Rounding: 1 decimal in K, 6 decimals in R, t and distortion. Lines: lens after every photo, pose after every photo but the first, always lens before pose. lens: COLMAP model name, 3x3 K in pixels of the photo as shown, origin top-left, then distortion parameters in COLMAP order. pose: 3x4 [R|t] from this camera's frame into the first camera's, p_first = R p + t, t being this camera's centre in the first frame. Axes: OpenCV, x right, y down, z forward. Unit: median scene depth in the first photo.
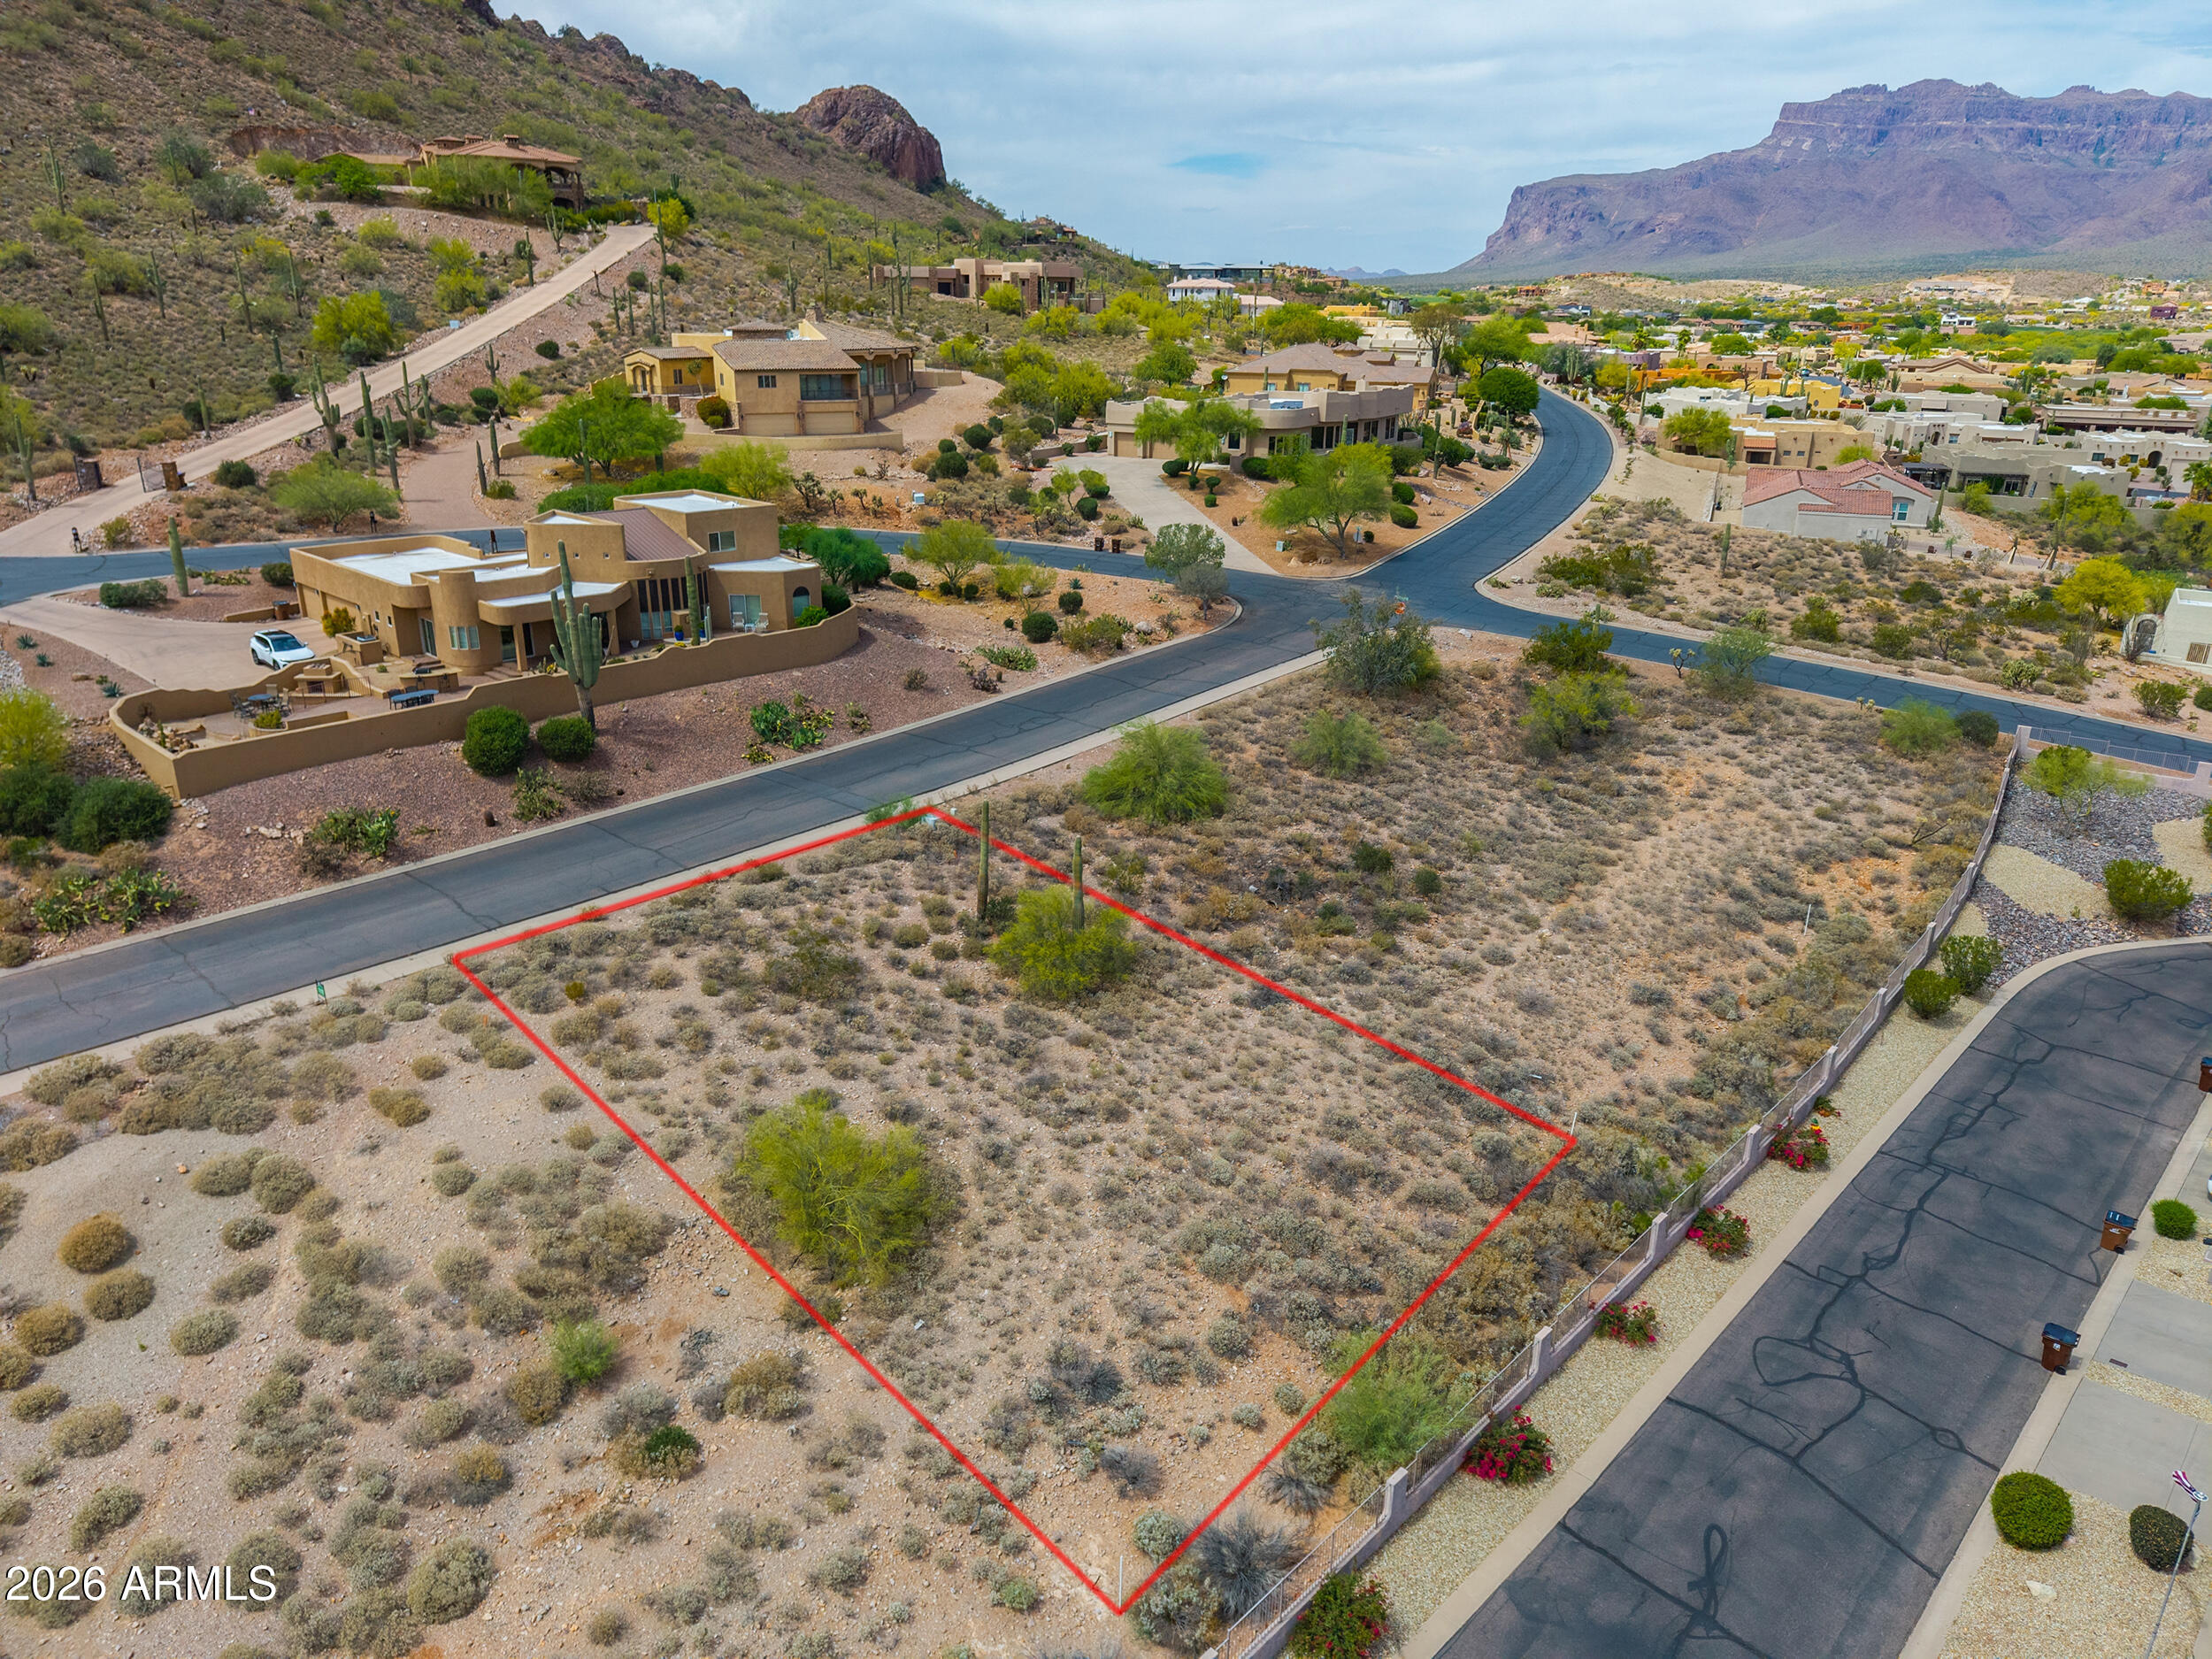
lens RADIAL K [[1474.1, 0, 1121.5], [0, 1474.1, 836.8], [0, 0, 1]] dist [0.035217, -0.041137]
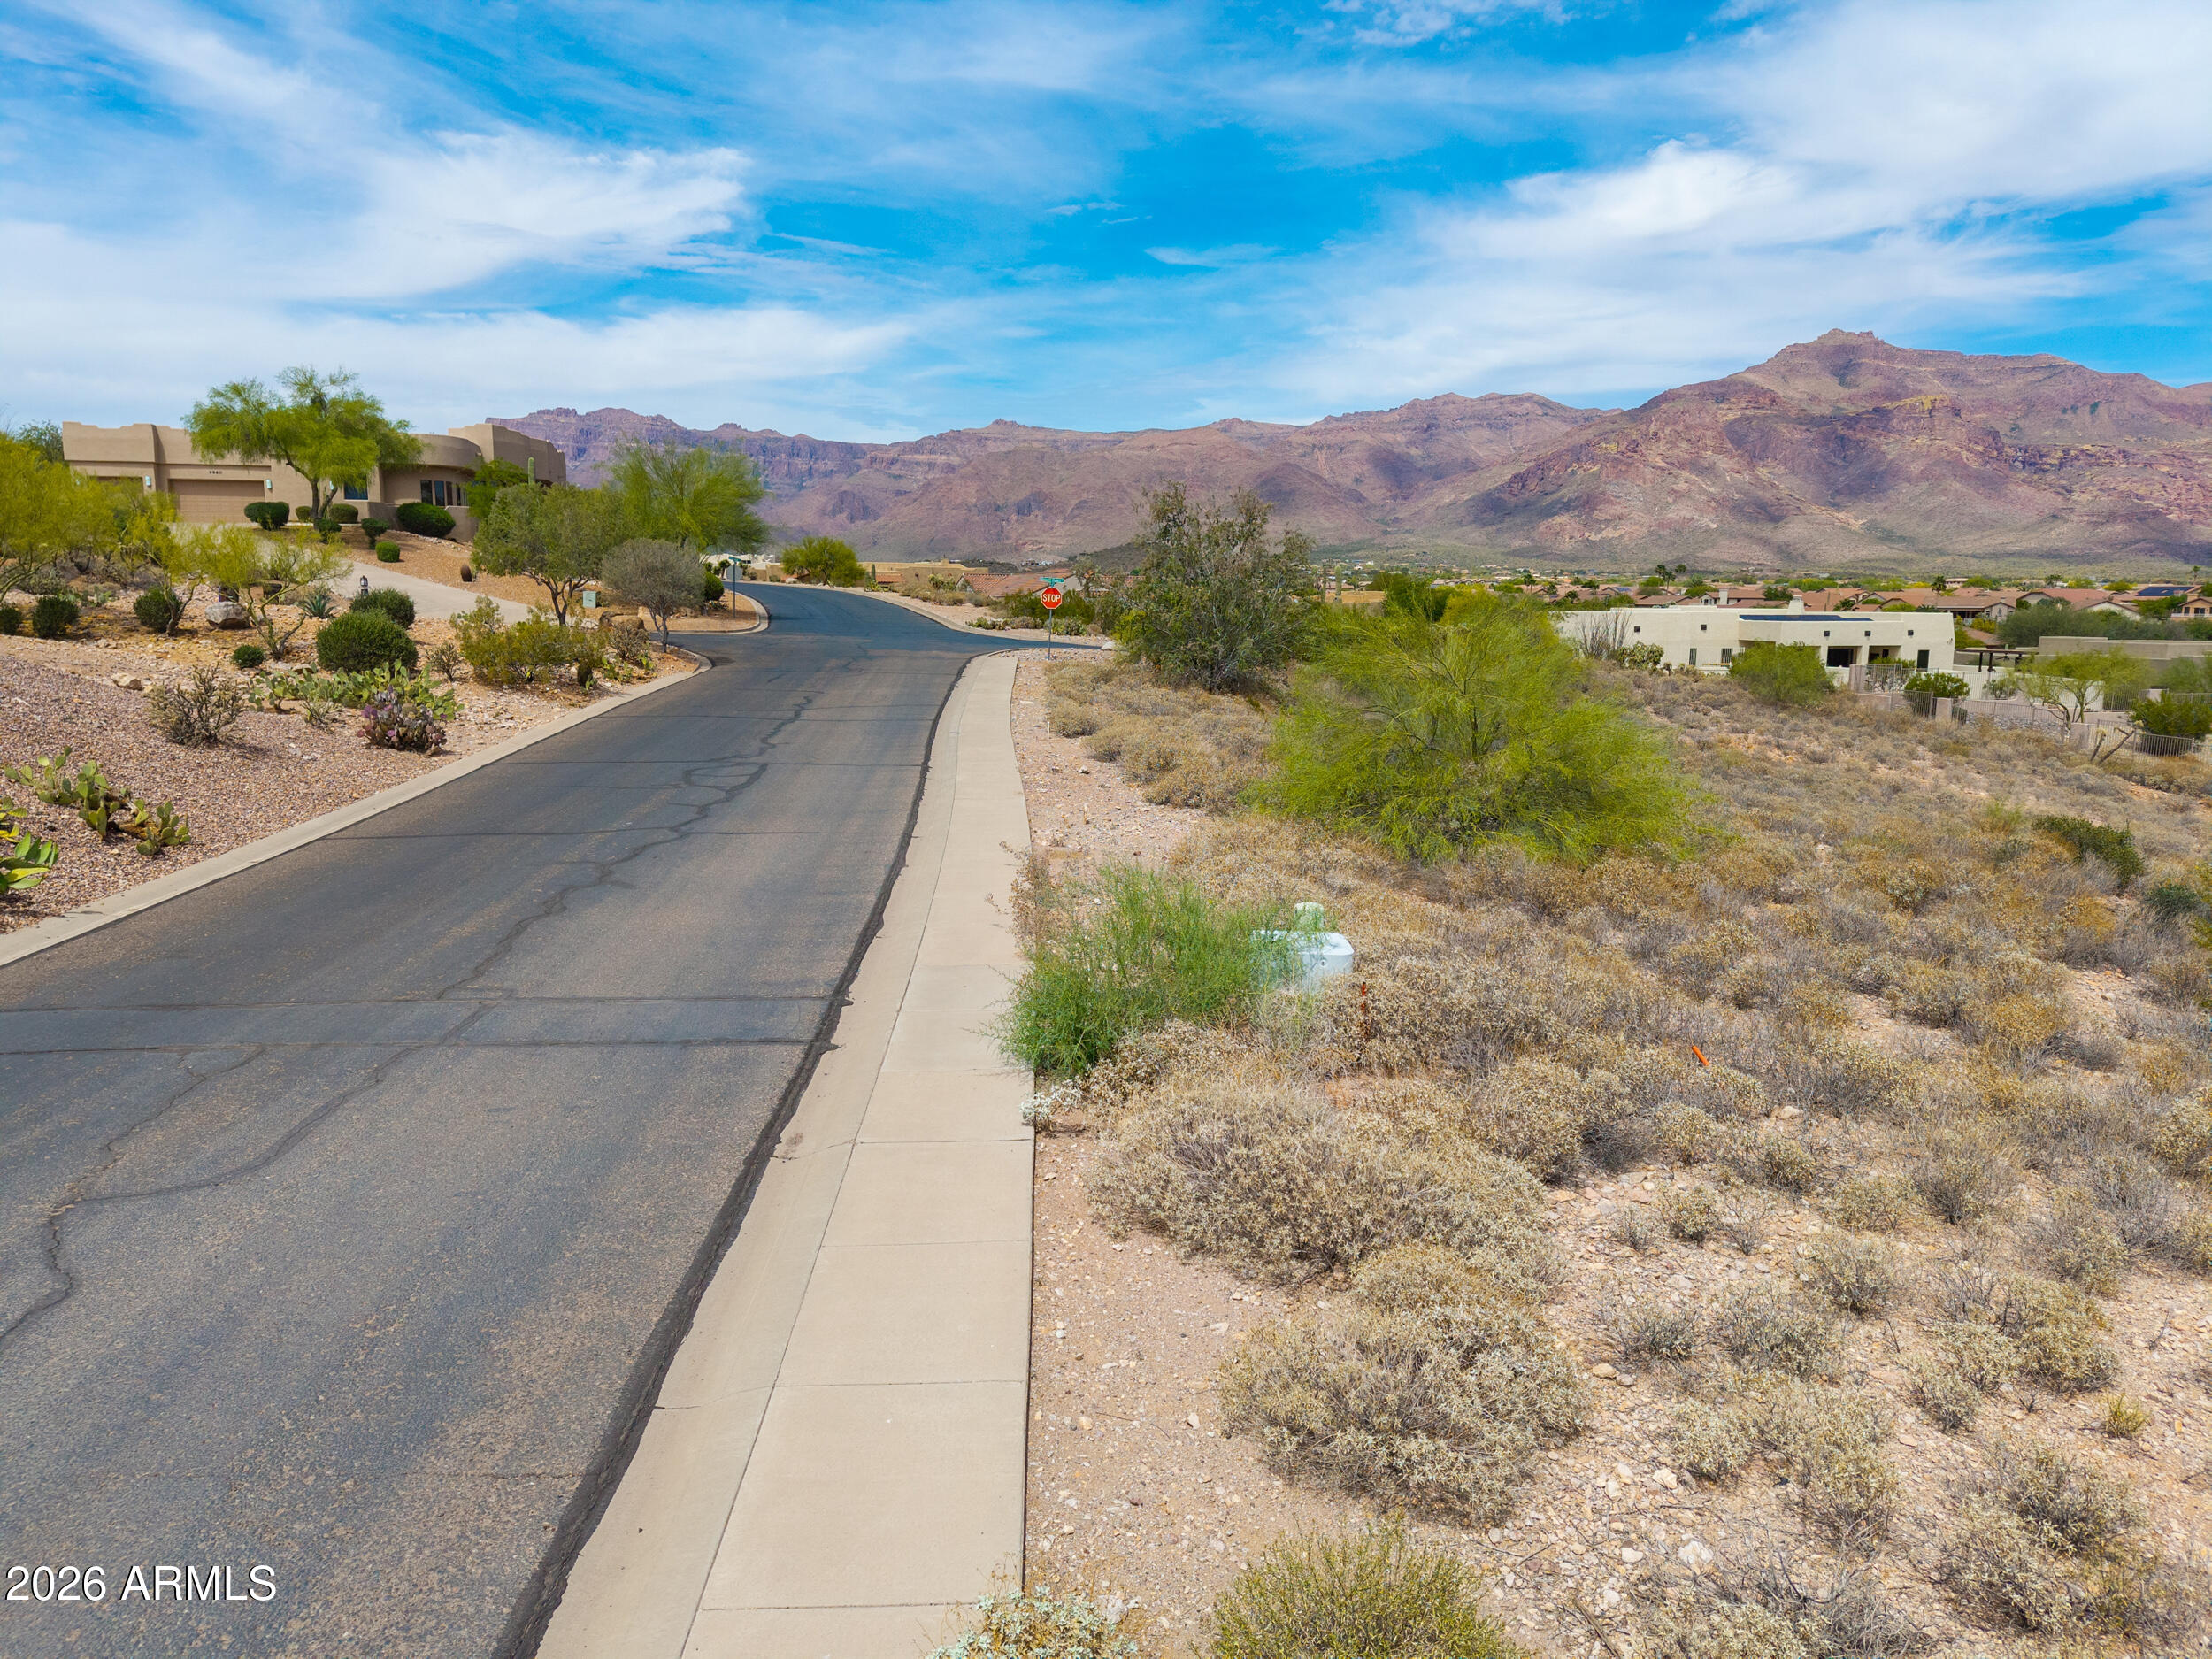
lens RADIAL K [[1474.1, 0, 1121.5], [0, 1474.1, 836.8], [0, 0, 1]] dist [0.035217, -0.041137]
pose [[0.713874, -0.115599, 0.690667, -0.270916], [0.239656, 0.967055, -0.085850, -0.016708], [-0.657988, 0.226809, 0.718059, 0.841243]]
